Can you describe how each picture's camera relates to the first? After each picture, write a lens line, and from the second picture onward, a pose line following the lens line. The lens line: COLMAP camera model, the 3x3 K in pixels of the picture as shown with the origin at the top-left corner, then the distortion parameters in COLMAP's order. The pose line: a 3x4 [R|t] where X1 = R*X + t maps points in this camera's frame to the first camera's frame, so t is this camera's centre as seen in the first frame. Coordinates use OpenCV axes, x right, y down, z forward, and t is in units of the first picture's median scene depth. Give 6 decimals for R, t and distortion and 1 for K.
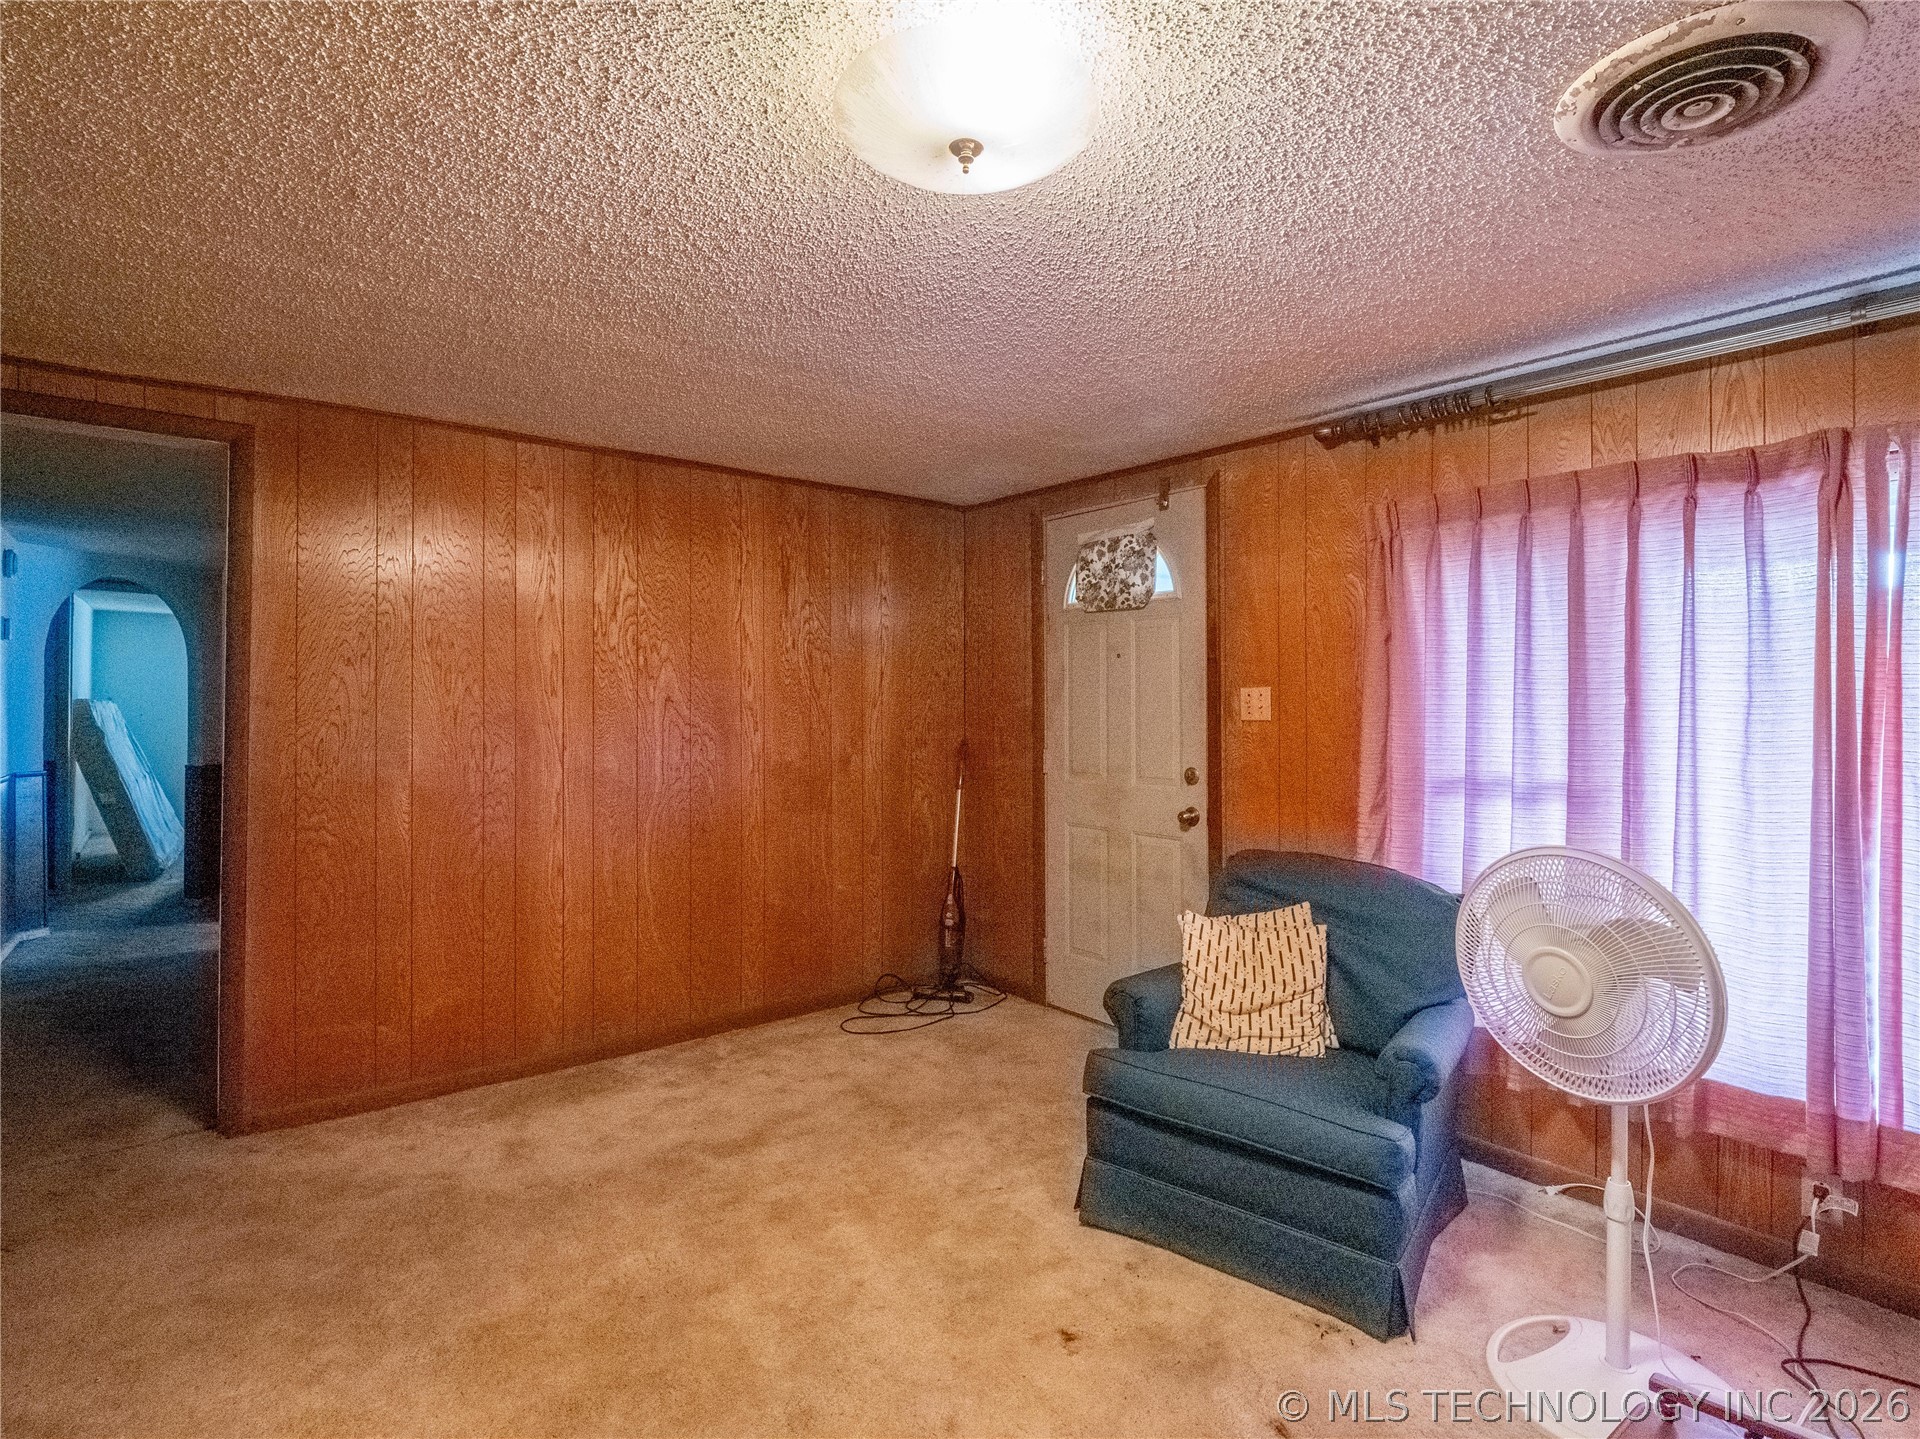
lens RADIAL K [[942.4, 0, 969.8], [0, 942.4, 720.6], [0, 0, 1]] dist [0.000406, -0.000101]
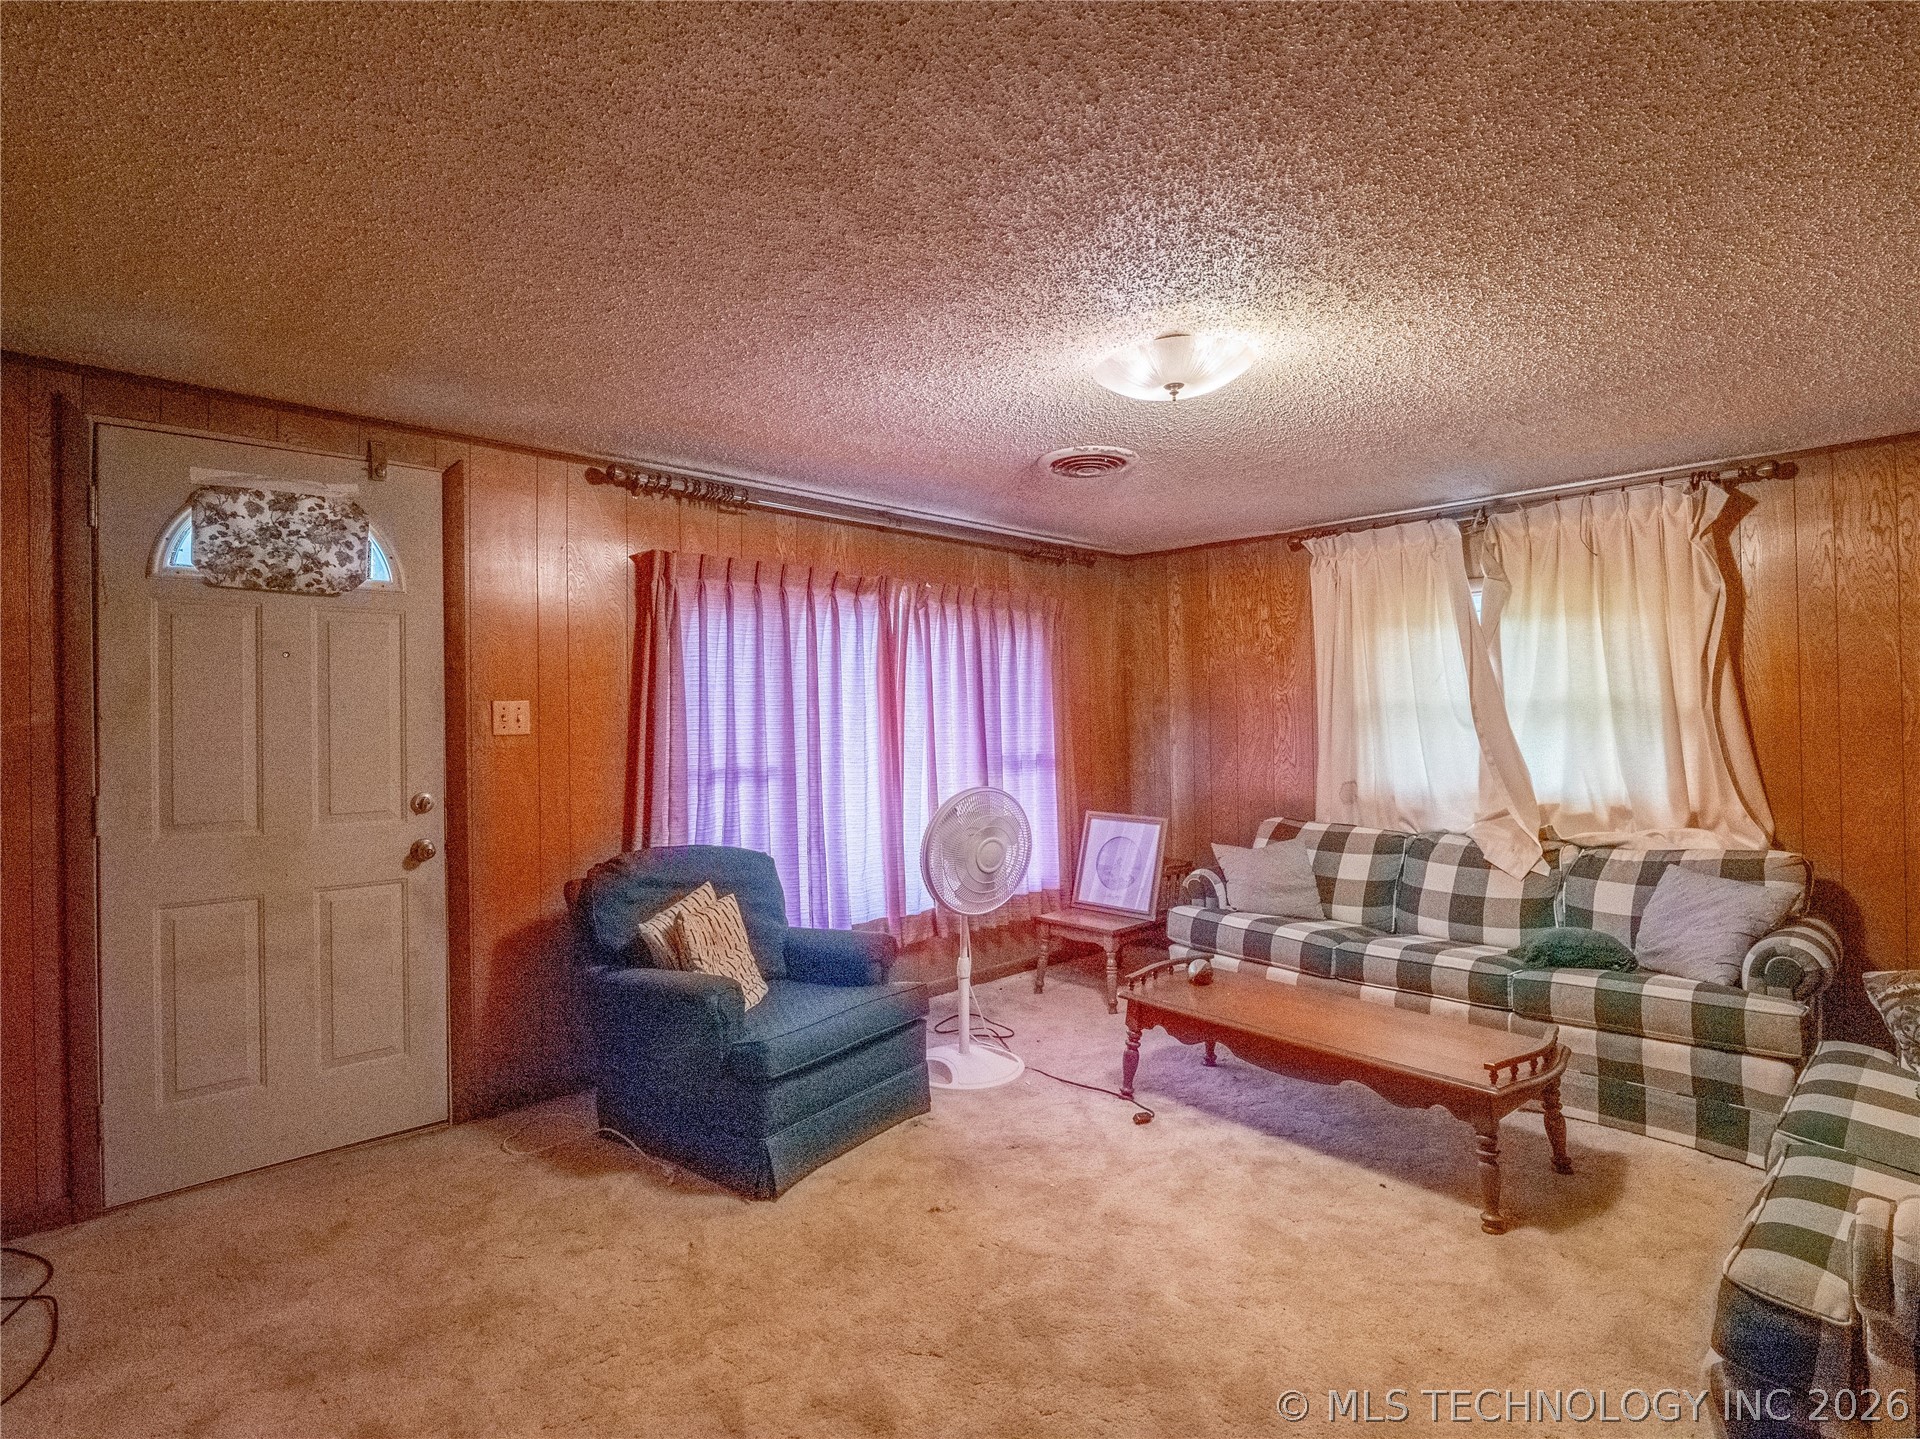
lens RADIAL K [[942.4, 0, 969.8], [0, 942.4, 705.7], [0, 0, 1]] dist [0.000406, -0.000101]
pose [[-0.060884, -0.003064, 0.998140, -0.632576], [0.021945, 0.999749, 0.004407, -0.022064], [-0.997904, 0.022172, -0.060801, 0.543562]]
